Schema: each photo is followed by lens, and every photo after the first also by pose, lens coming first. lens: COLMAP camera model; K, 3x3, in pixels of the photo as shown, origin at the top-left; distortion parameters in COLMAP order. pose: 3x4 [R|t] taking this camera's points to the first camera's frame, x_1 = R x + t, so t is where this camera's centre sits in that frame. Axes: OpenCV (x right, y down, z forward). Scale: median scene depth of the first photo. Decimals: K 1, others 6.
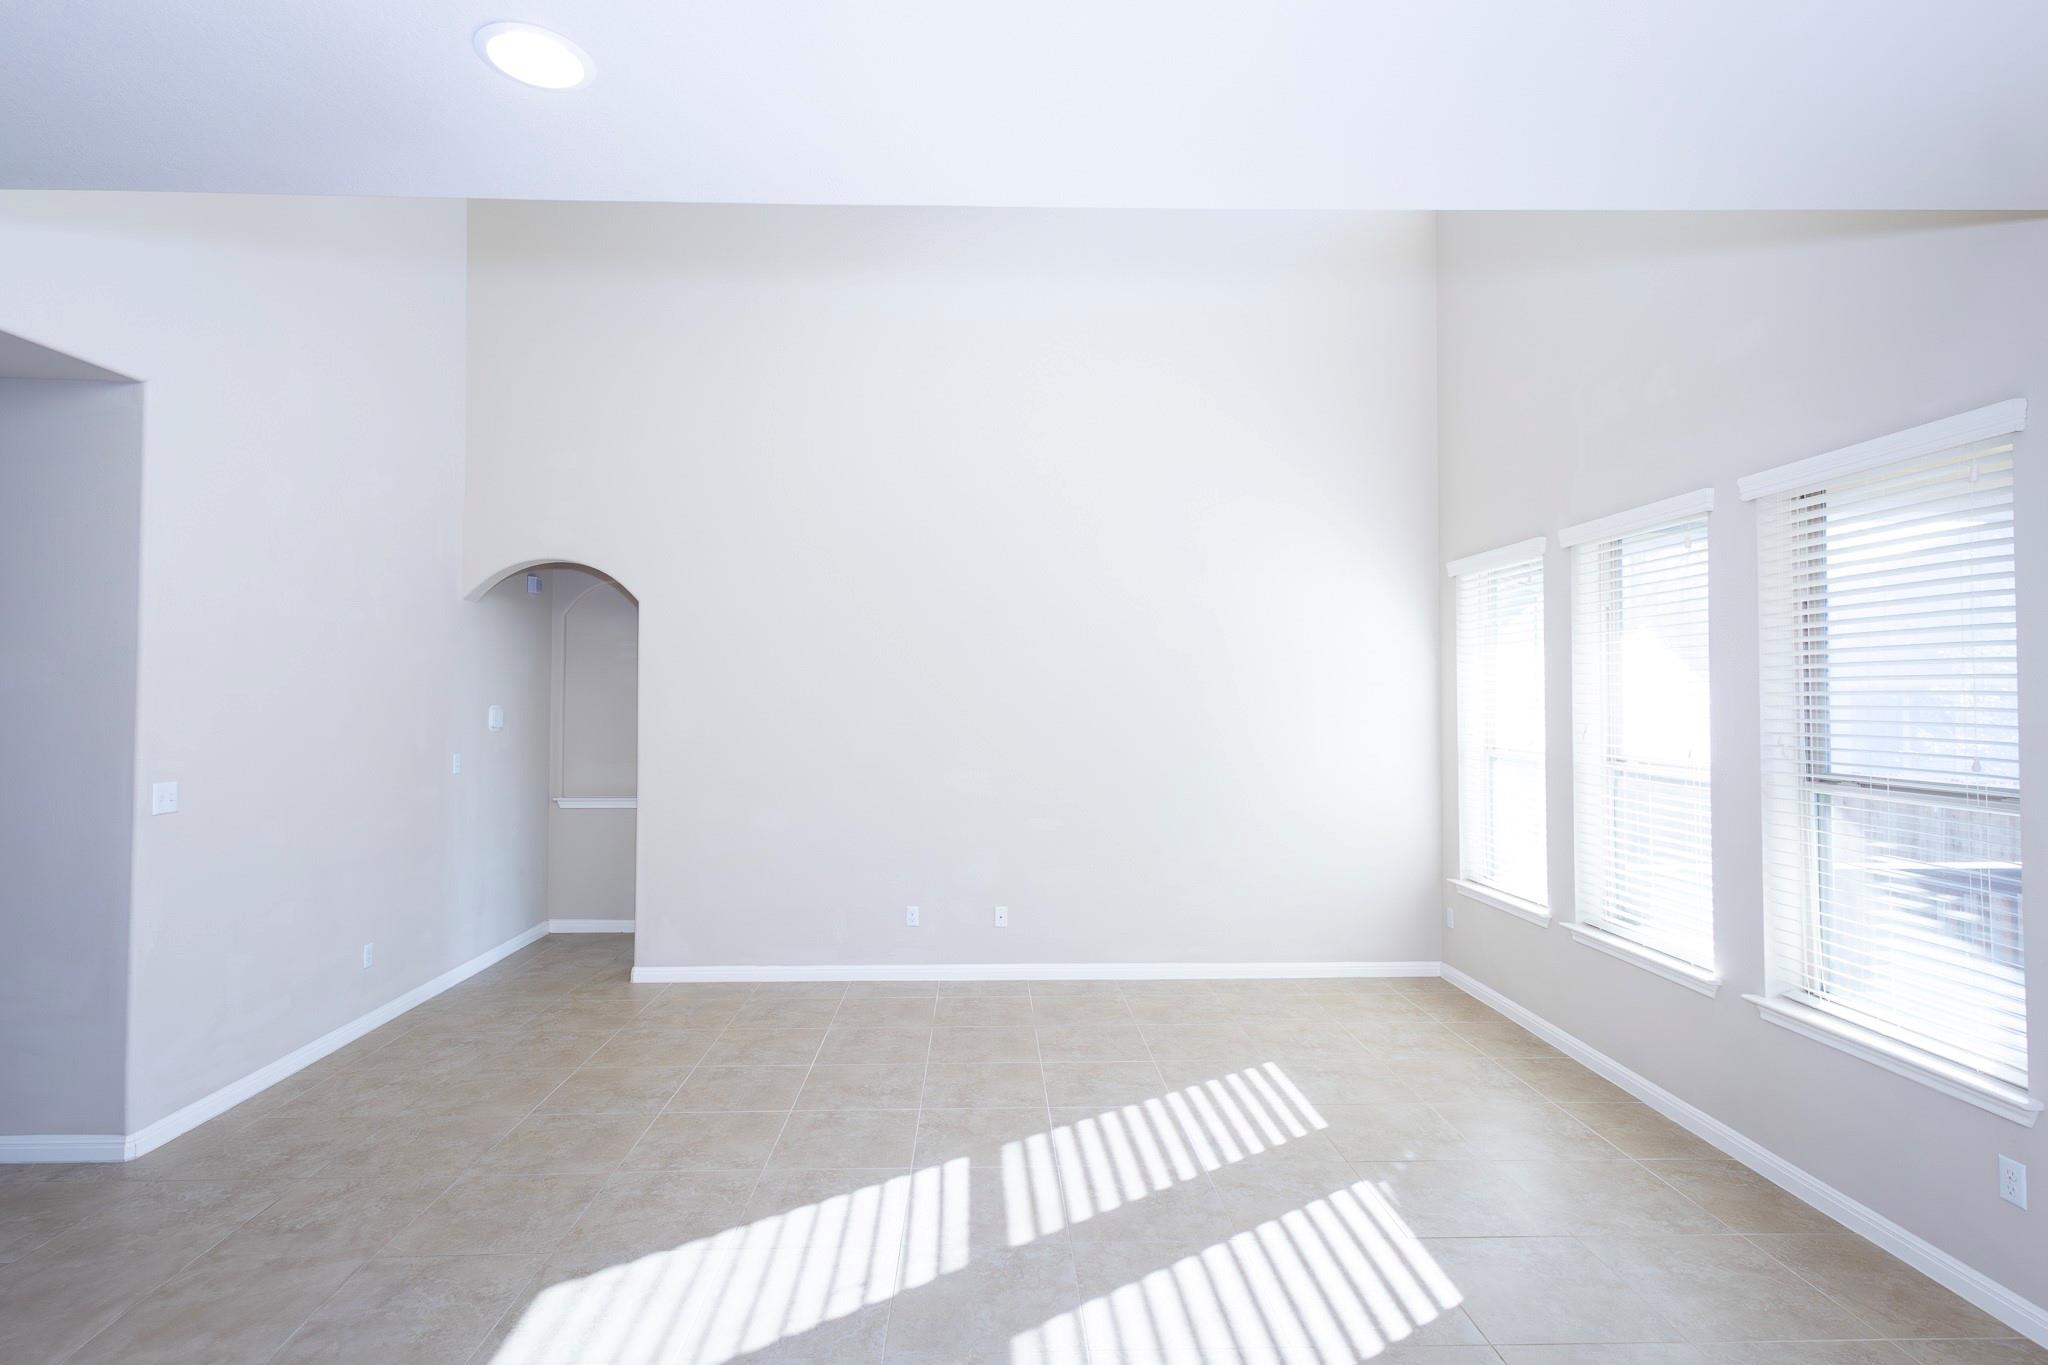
lens RADIAL K [[1042.5, 0, 1012.6], [0, 1042.5, 683.6], [0, 0, 1]] dist [0.018162, 0.002346]
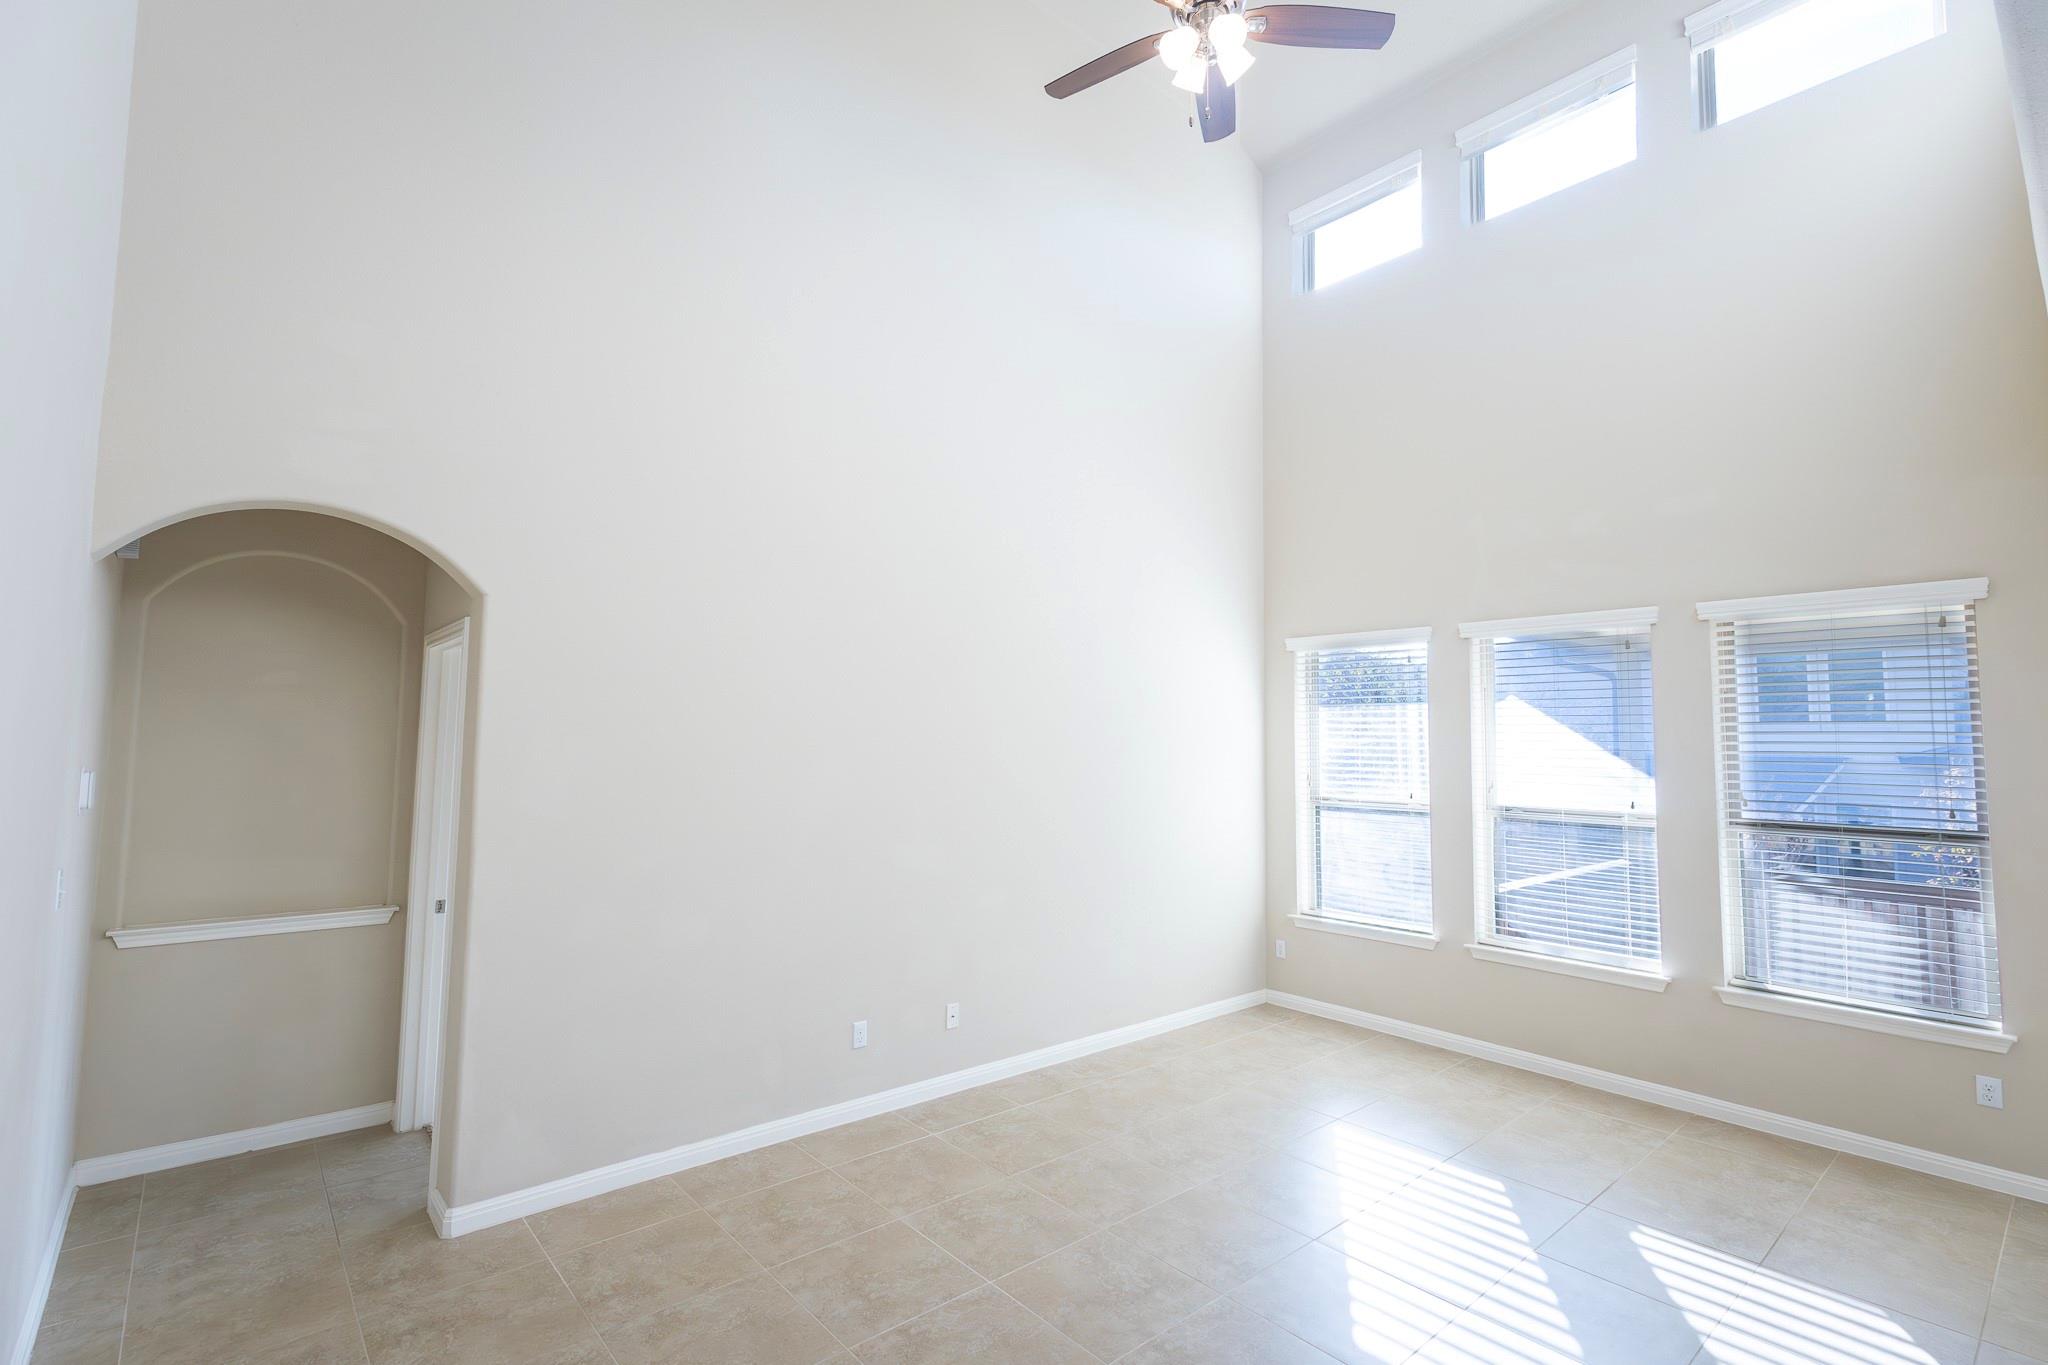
lens RADIAL K [[949.4, 0, 1021.7], [0, 949.4, 684.4], [0, 0, 1]] dist [0.009016, -0.000321]
pose [[0.773027, 0.048690, 0.632502, -0.564490], [-0.022066, 0.998511, -0.049898, -0.006447], [-0.633989, 0.024616, 0.772950, 0.449175]]
